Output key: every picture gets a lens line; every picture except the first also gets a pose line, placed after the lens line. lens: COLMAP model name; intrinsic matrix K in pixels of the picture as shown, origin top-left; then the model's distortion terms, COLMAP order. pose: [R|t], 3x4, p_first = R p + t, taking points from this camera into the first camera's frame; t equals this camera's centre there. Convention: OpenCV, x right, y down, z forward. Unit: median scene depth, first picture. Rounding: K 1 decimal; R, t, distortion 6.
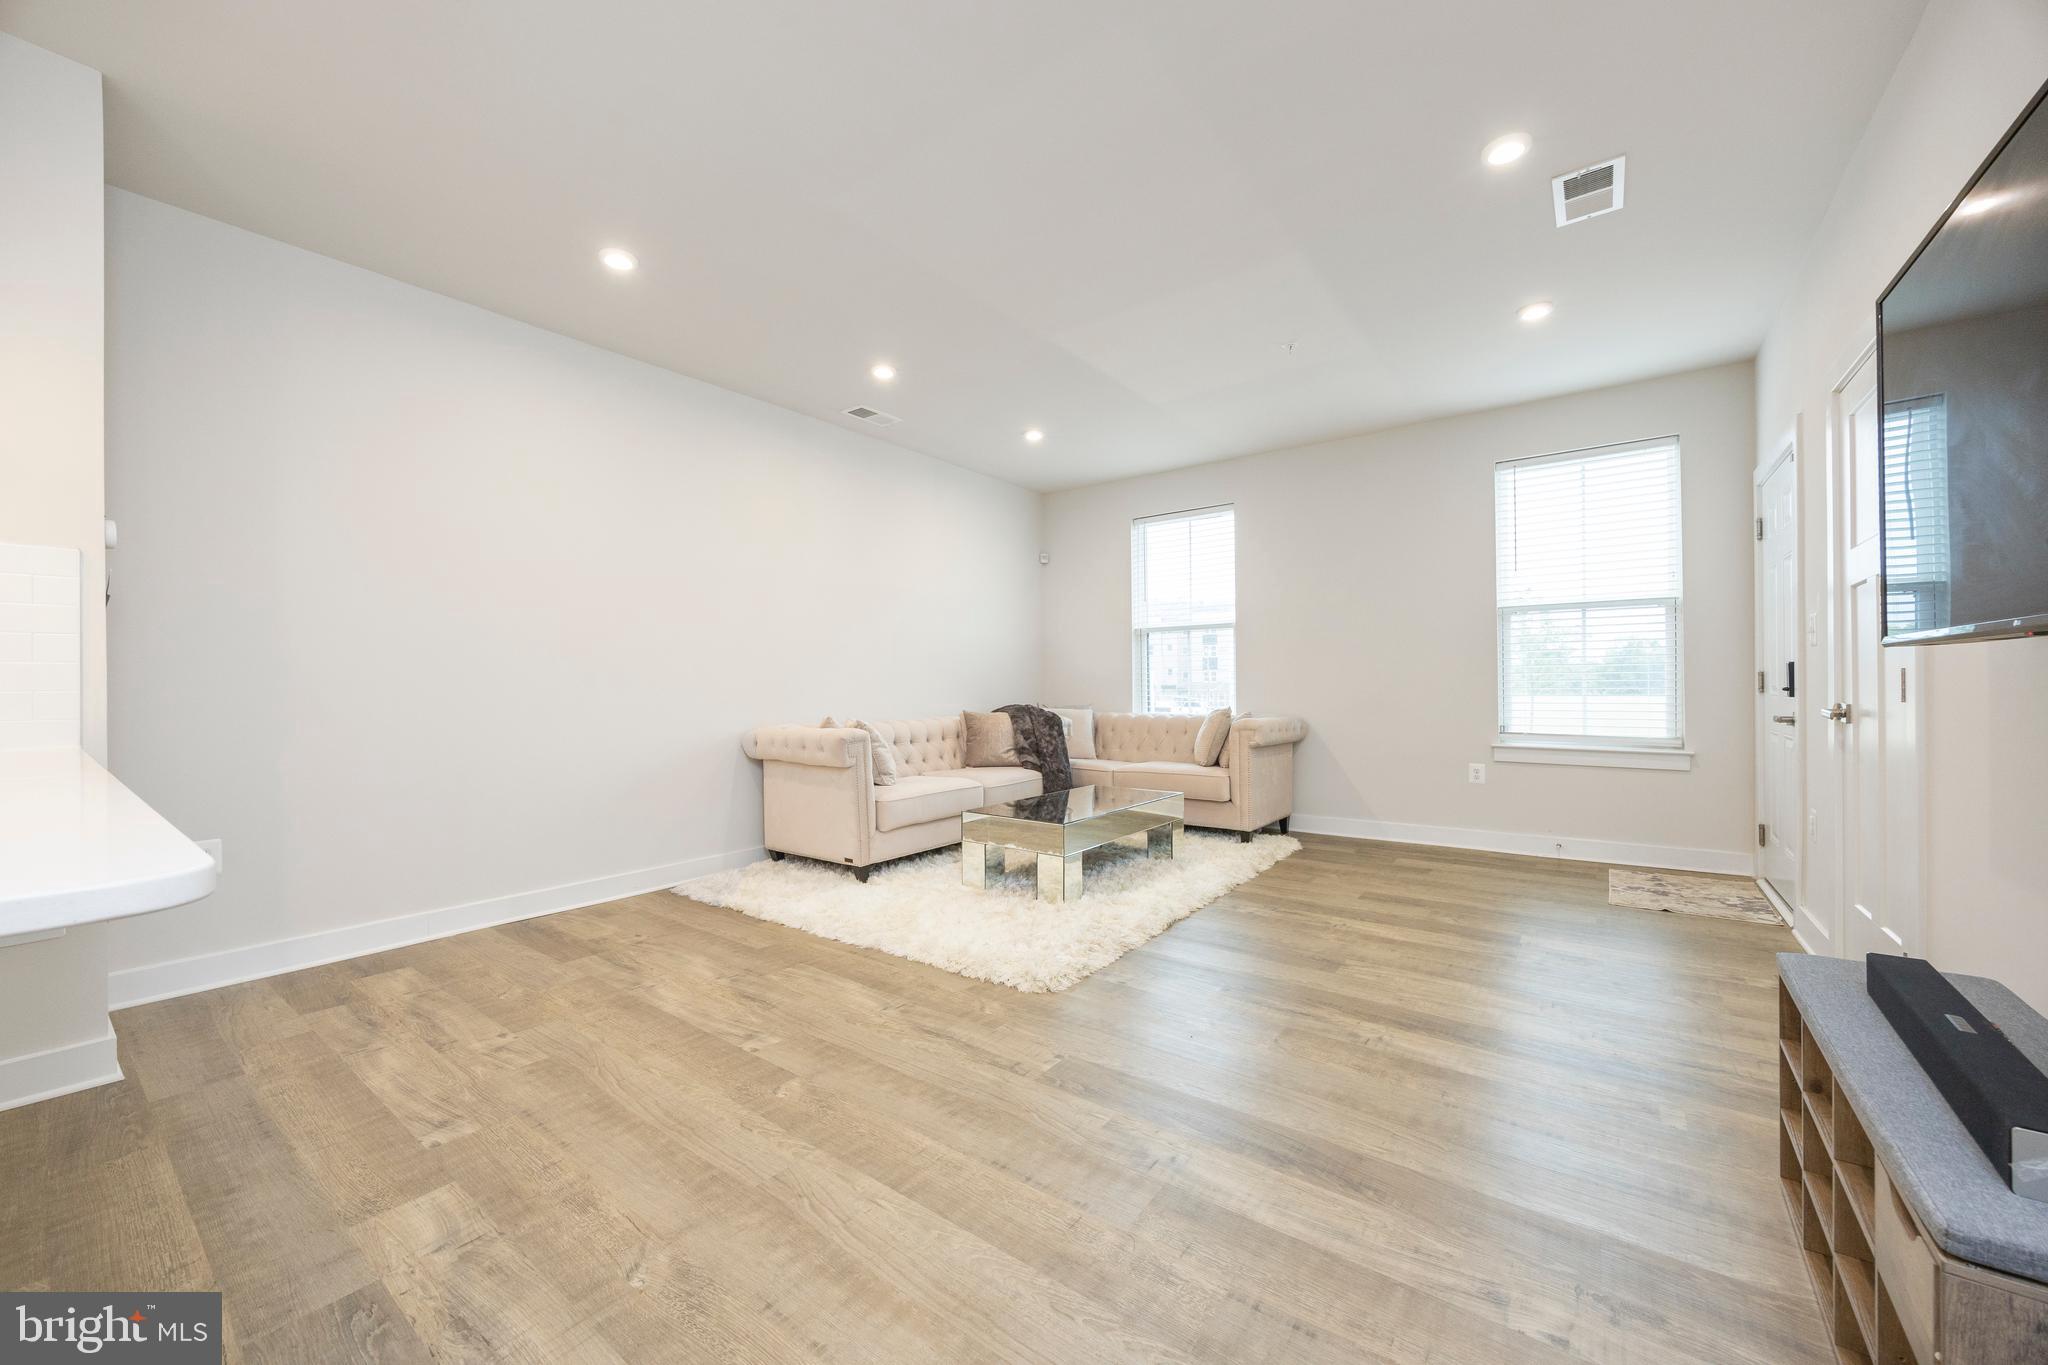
lens RADIAL K [[779.6, 0, 1017.5], [0, 779.6, 685.9], [0, 0, 1]] dist [-0.003653, -0.000706]
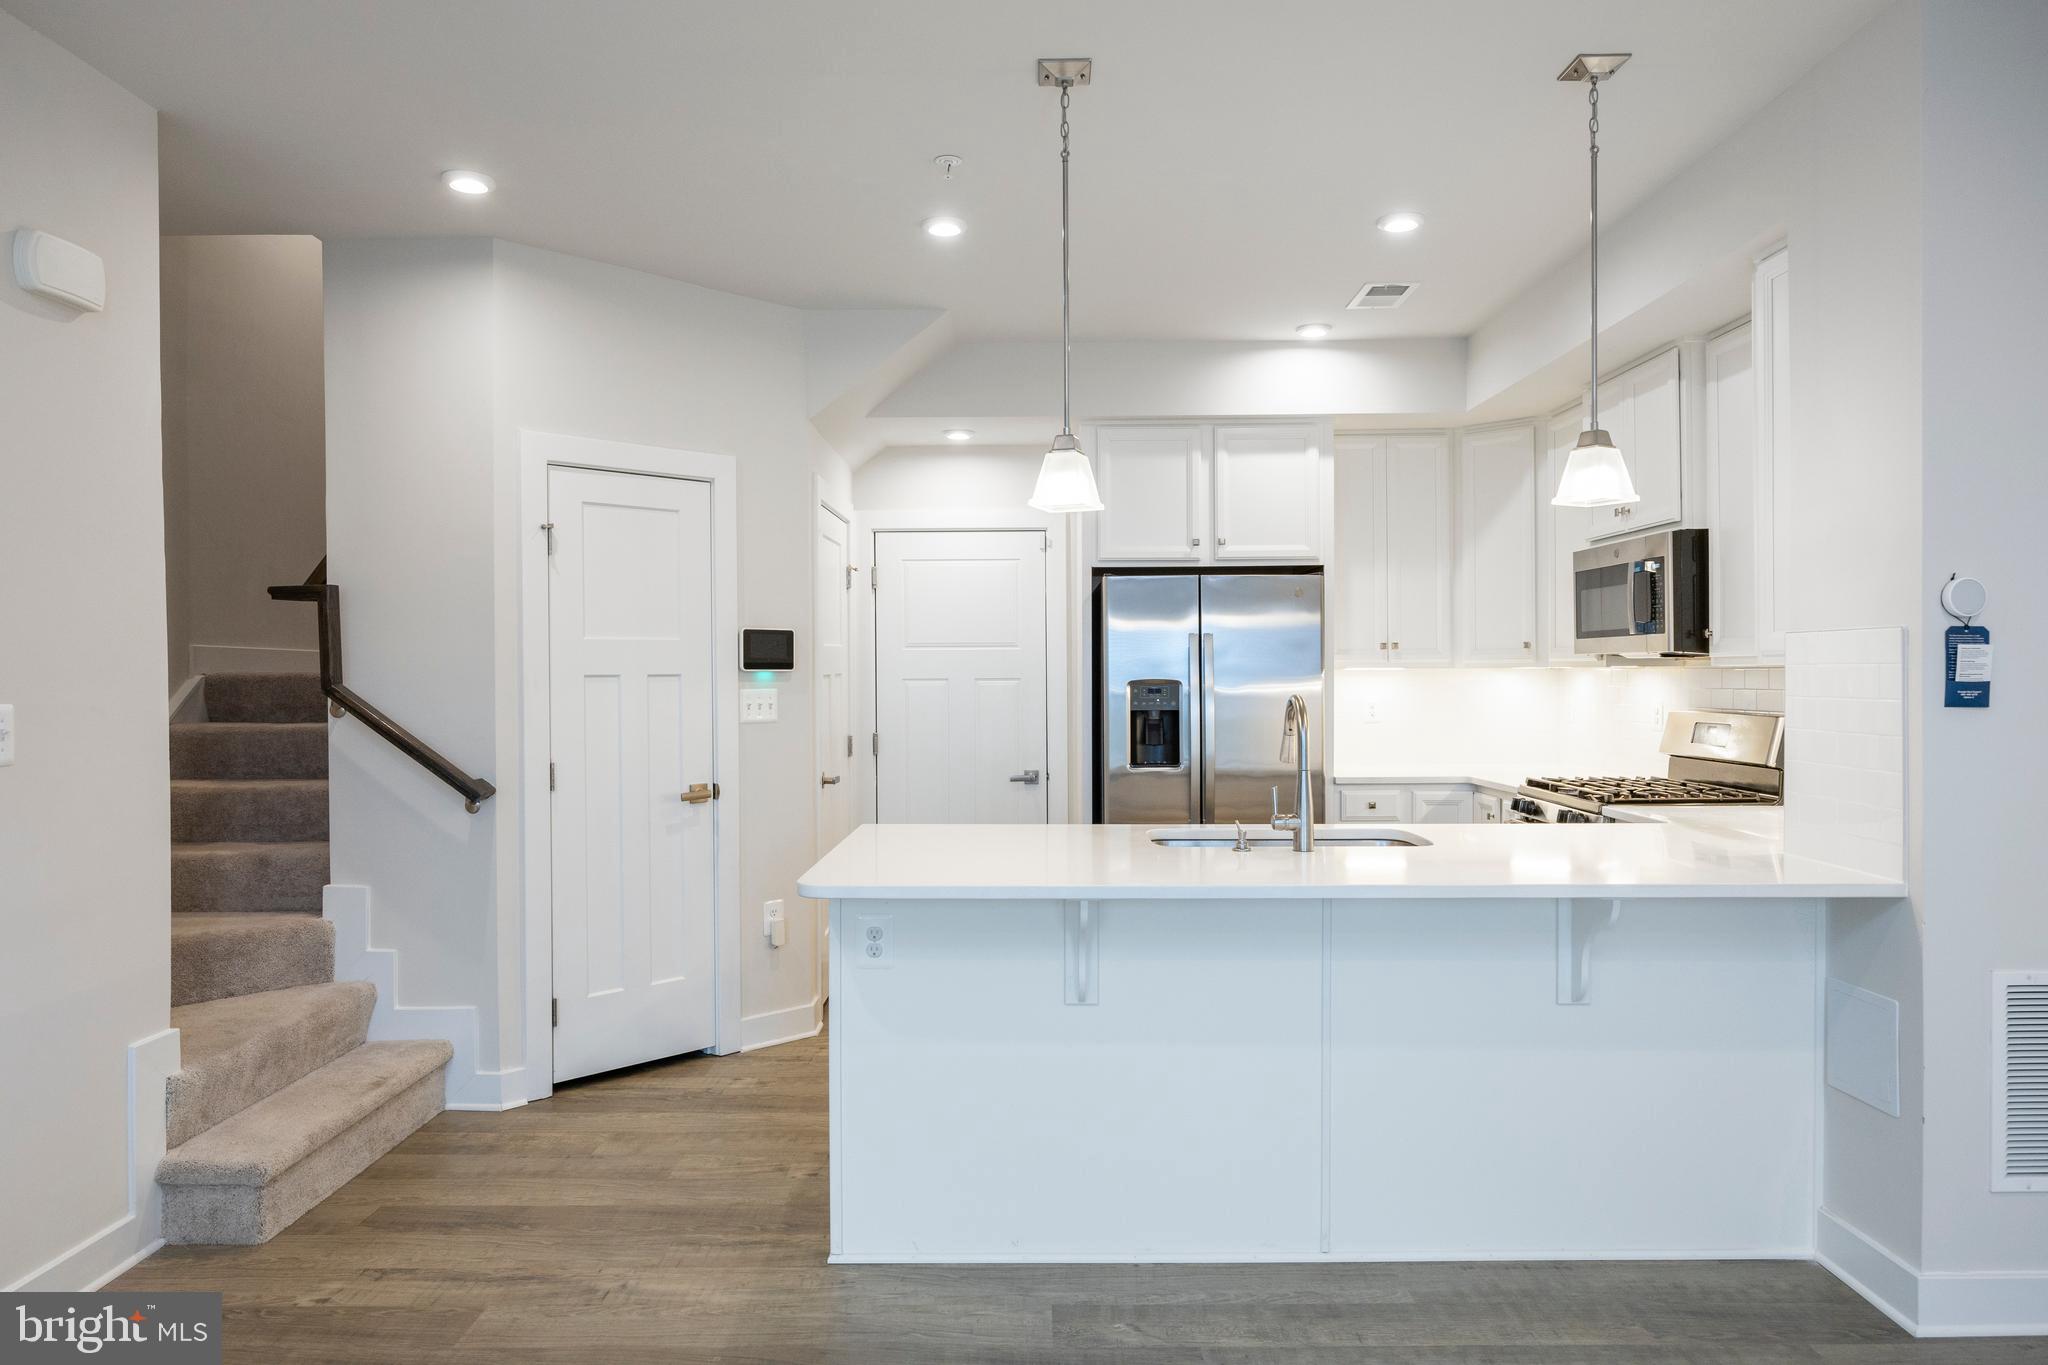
lens RADIAL K [[1308.9, 0, 1014.3], [0, 1308.9, 687.2], [0, 0, 1]] dist [0.000959, -0.002537]
pose [[-0.807192, 0.016756, -0.590051, 0.218639], [0.009710, 0.999839, 0.015109, -0.114409], [0.590209, 0.006467, -0.807224, 1.181372]]
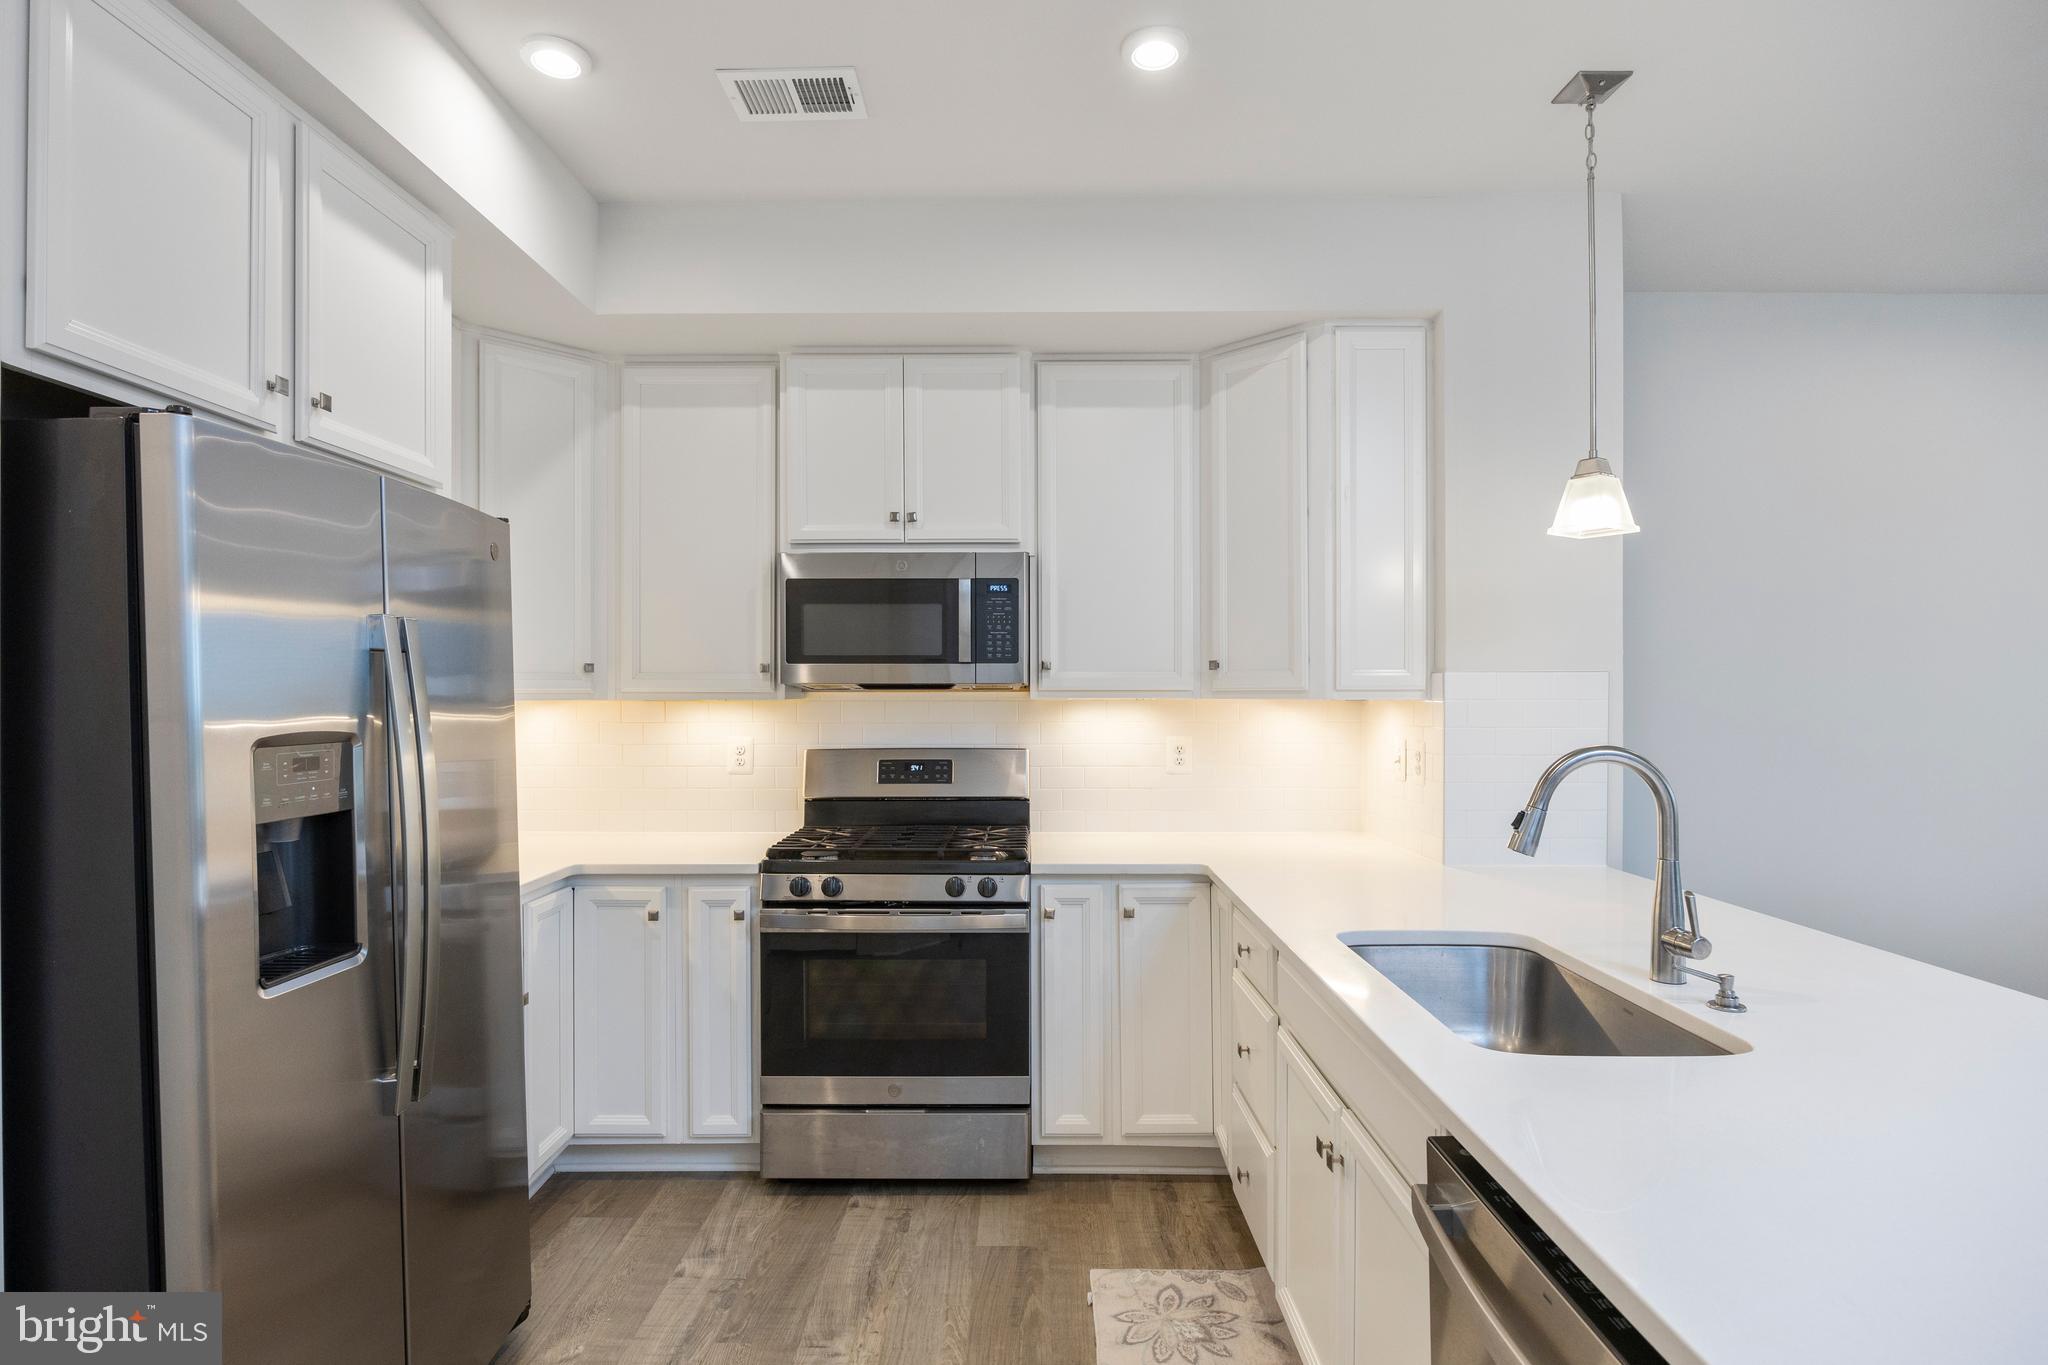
lens RADIAL K [[1044.5, 0, 1011.5], [0, 1044.5, 694.3], [0, 0, 1]] dist [-0.012685, 0.000318]
pose [[0.590909, 0.005429, -0.806720, -0.440894], [-0.003691, 0.999985, 0.004026, -0.118485], [0.806729, 0.000598, 0.590921, -0.345180]]
